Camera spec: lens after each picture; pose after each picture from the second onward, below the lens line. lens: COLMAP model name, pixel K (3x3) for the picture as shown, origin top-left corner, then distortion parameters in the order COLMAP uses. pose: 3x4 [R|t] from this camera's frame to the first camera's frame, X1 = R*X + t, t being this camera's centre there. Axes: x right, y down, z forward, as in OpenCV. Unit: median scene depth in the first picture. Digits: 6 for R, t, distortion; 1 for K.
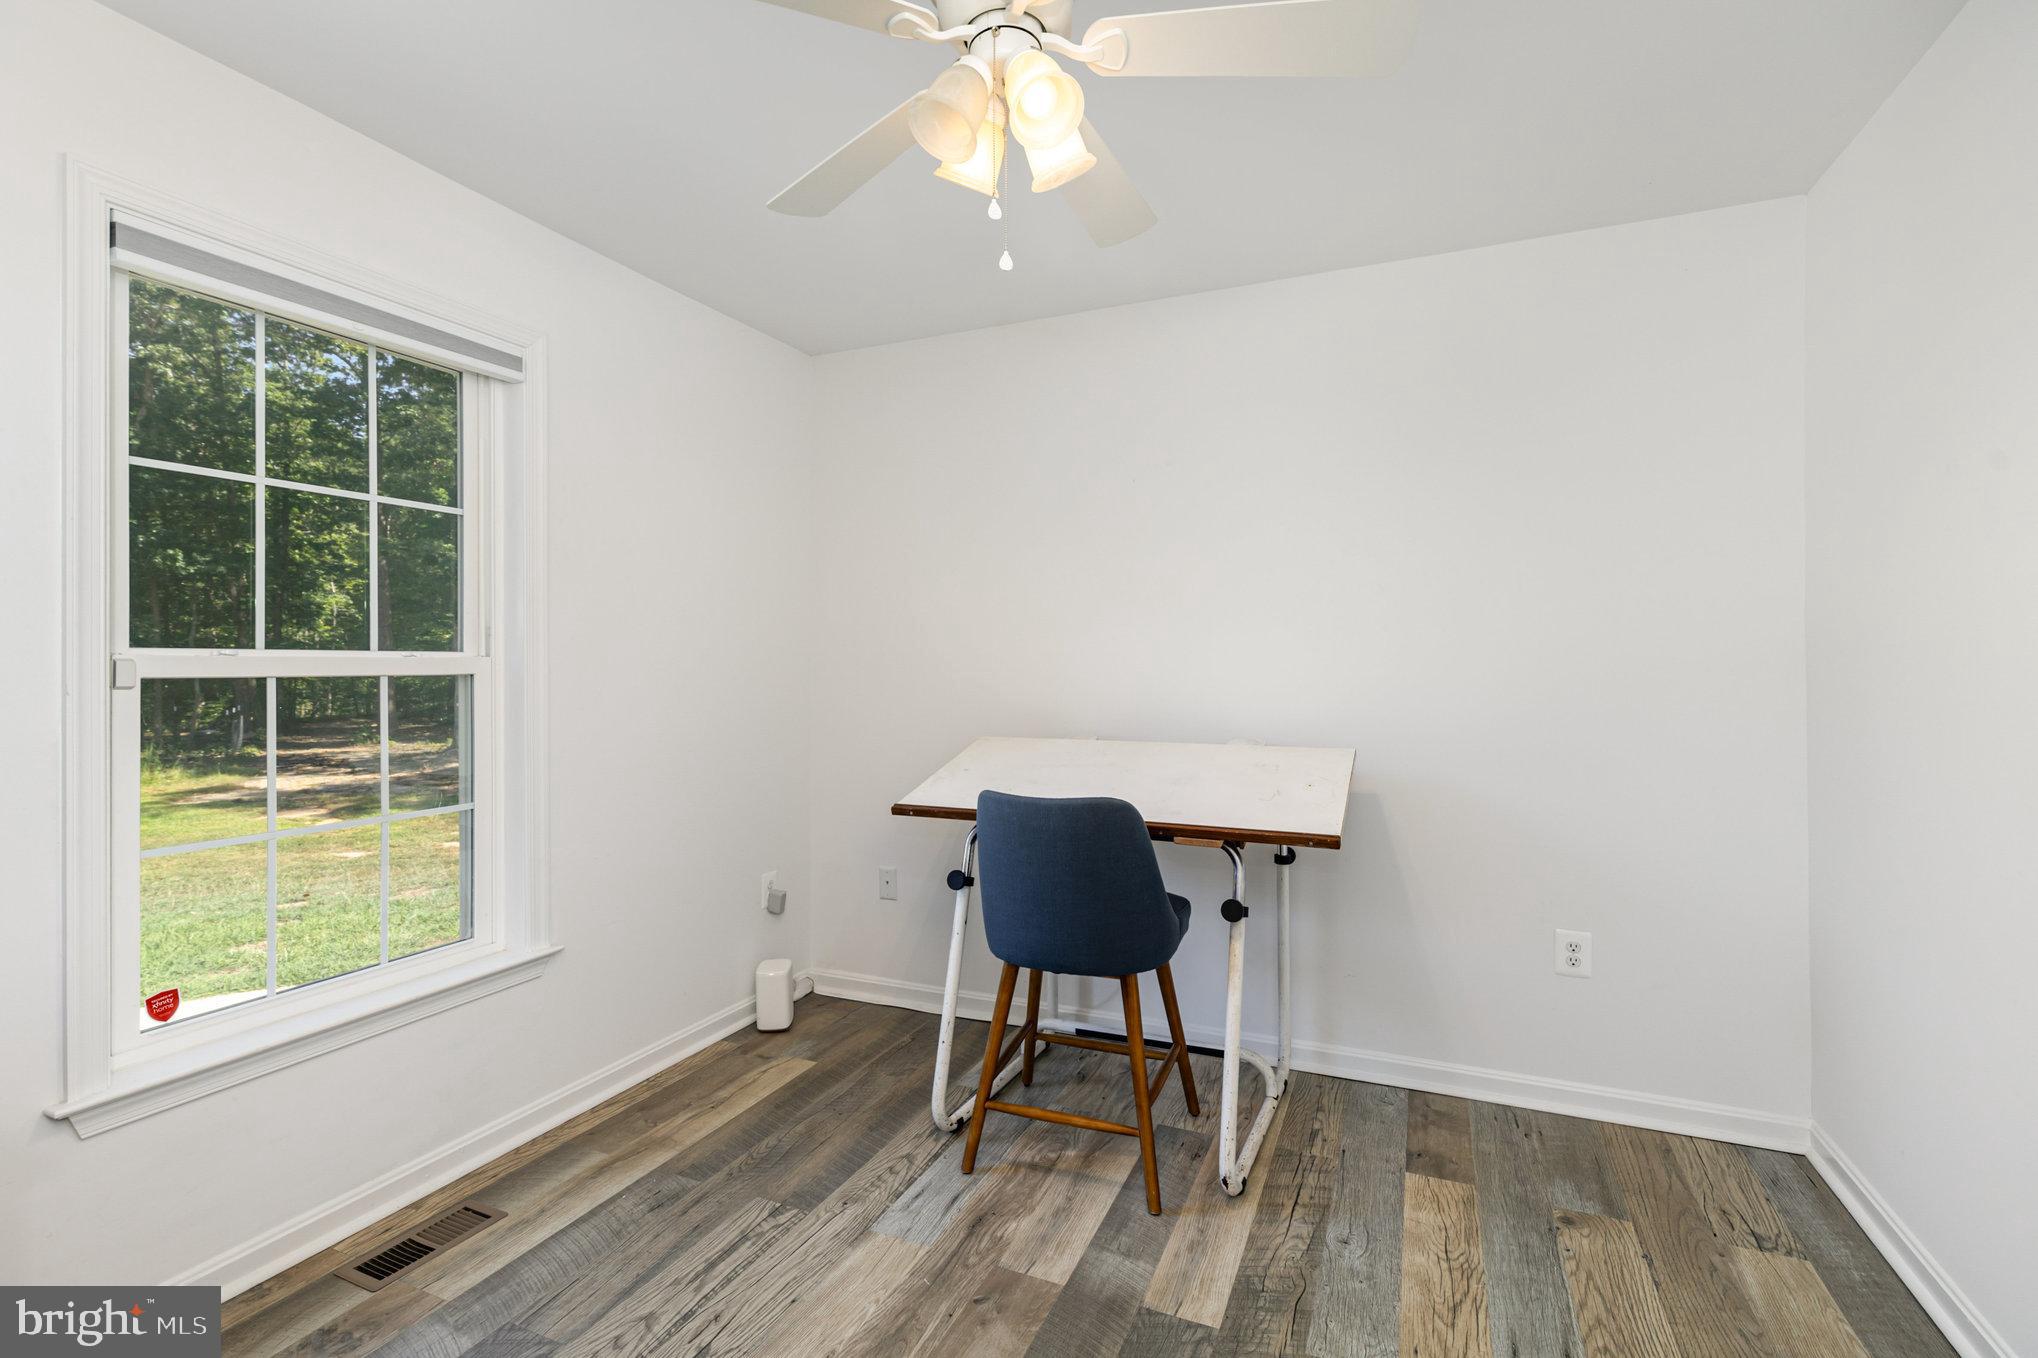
lens RADIAL K [[922.9, 0, 1021.5], [0, 922.9, 669.1], [0, 0, 1]] dist [0.007970, -0.000381]
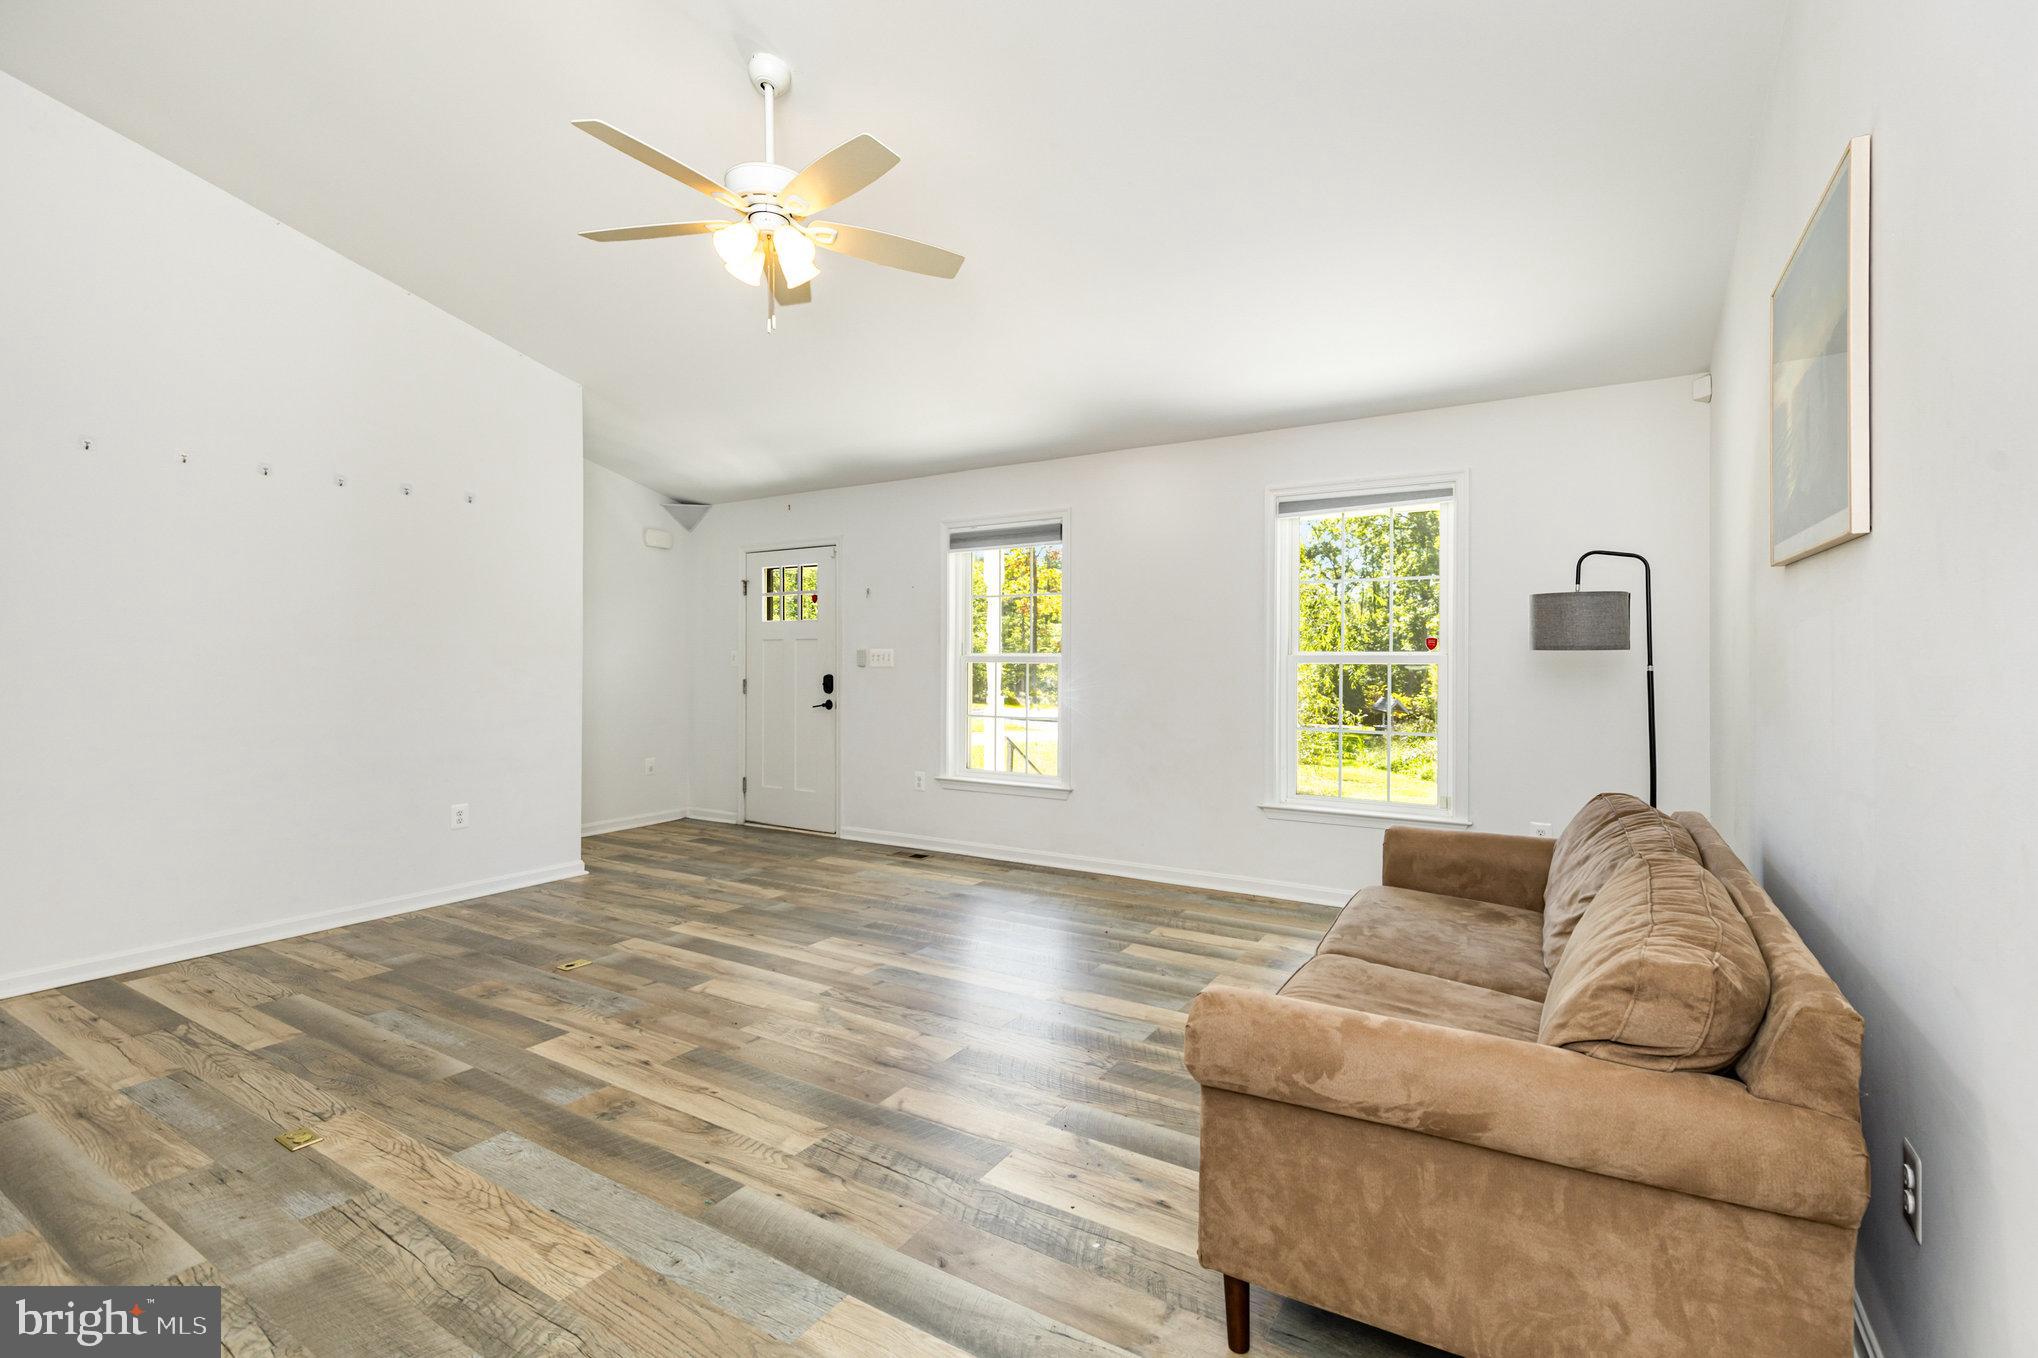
lens RADIAL K [[922.9, 0, 1015.8], [0, 922.9, 661.8], [0, 0, 1]] dist [0.007970, -0.000381]
pose [[0.150171, 0.000520, 0.988660, -0.315525], [-0.002537, 0.999997, -0.000141, -0.006695], [-0.988657, -0.002487, 0.150172, -0.124910]]
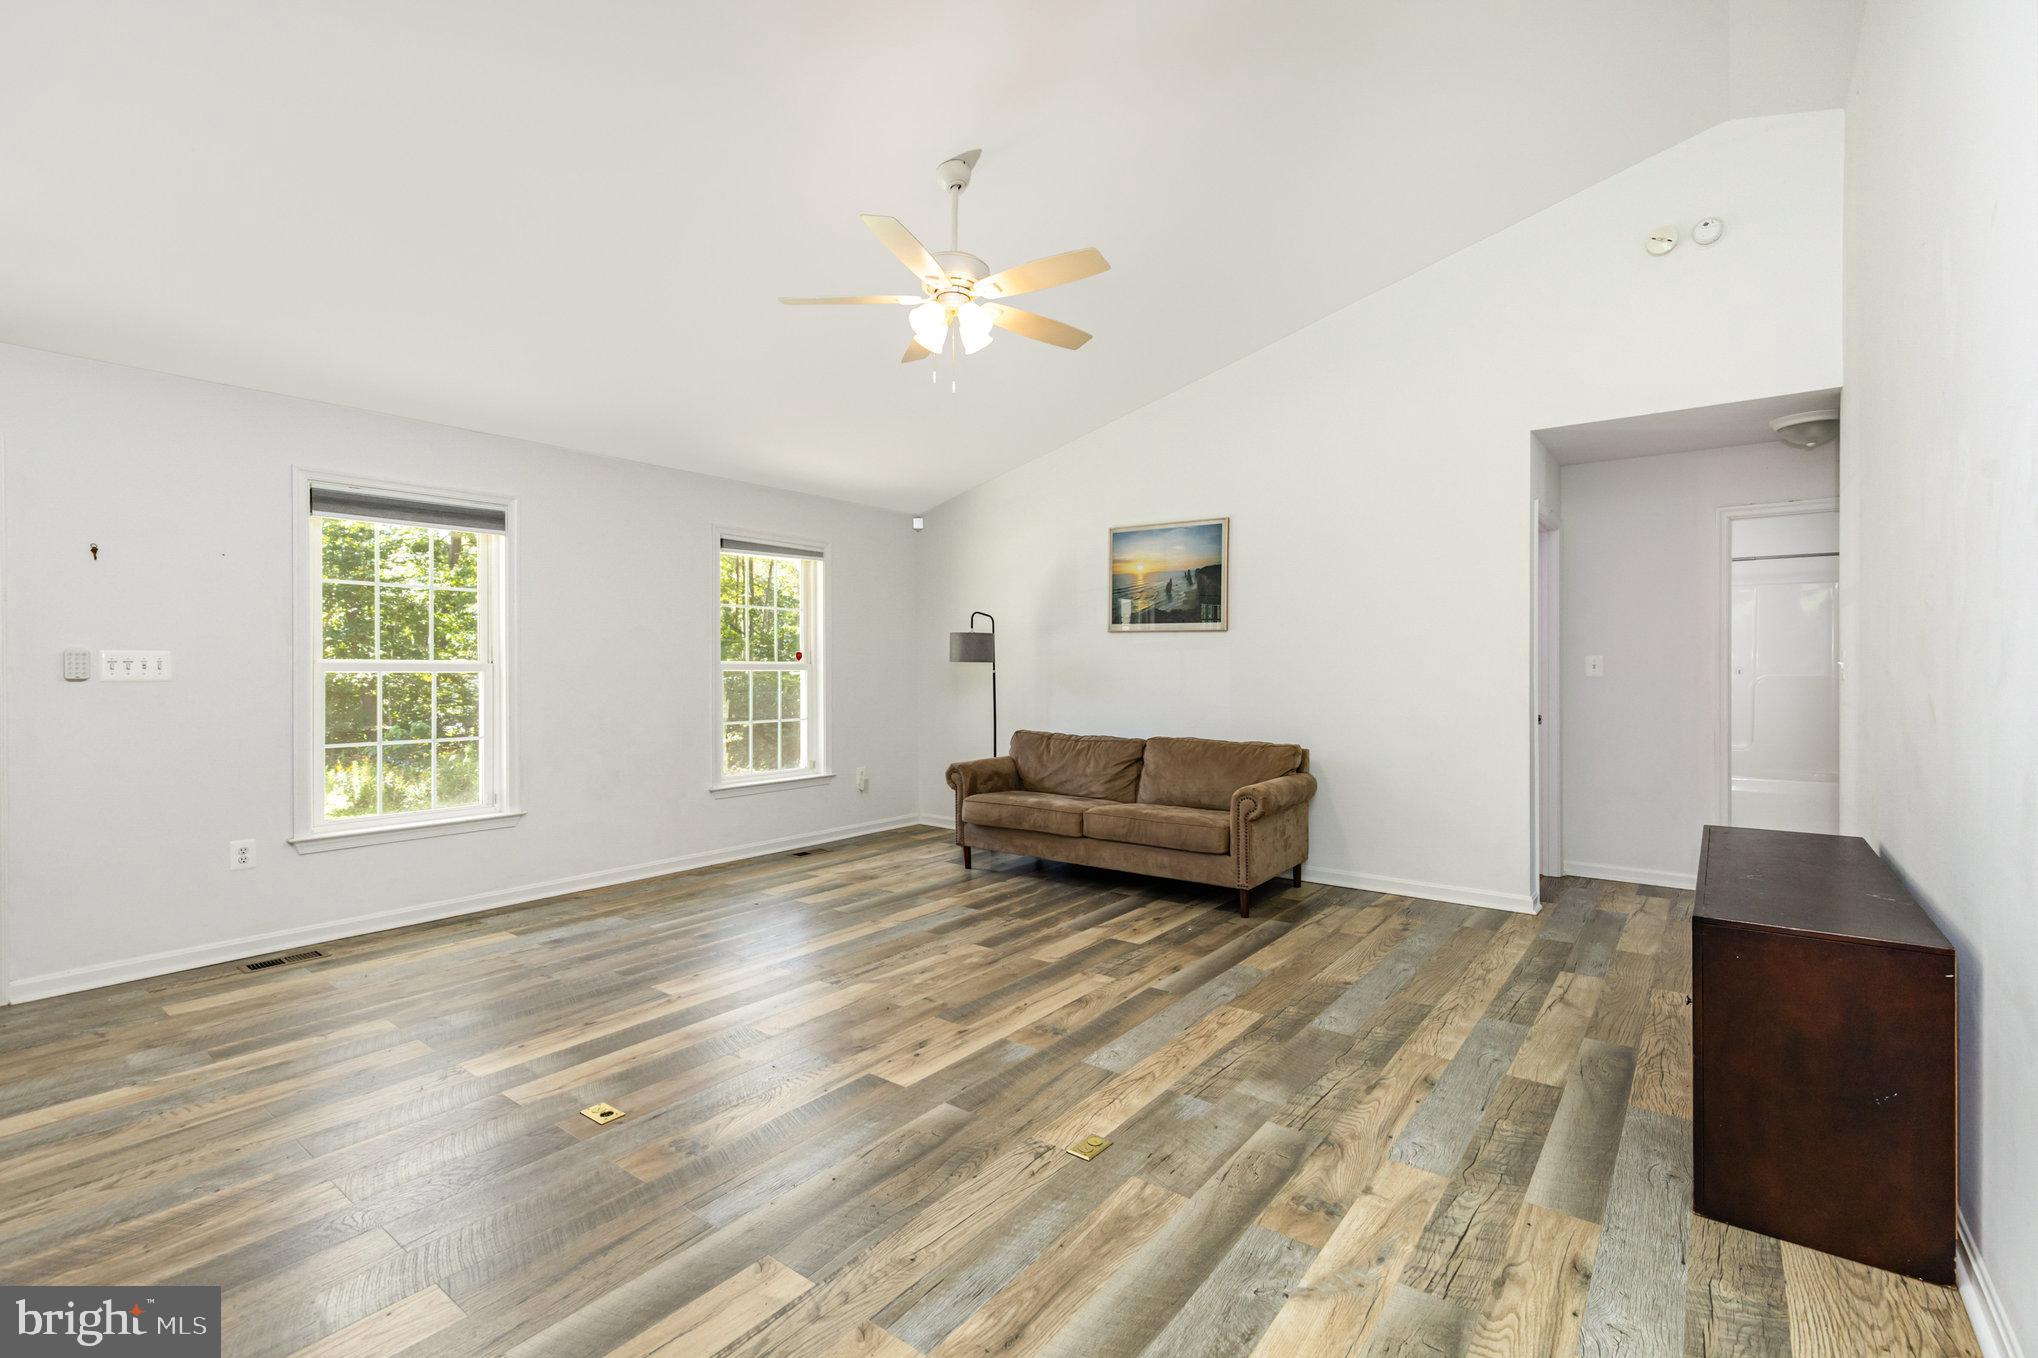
lens RADIAL K [[922.9, 0, 1018.9], [0, 922.9, 678.4], [0, 0, 1]] dist [0.007970, -0.000381]
pose [[-0.971611, 0.001561, 0.236580, 0.543781], [0.003614, 0.999959, 0.008246, -0.000372], [-0.236557, 0.008867, -0.971577, 2.151698]]
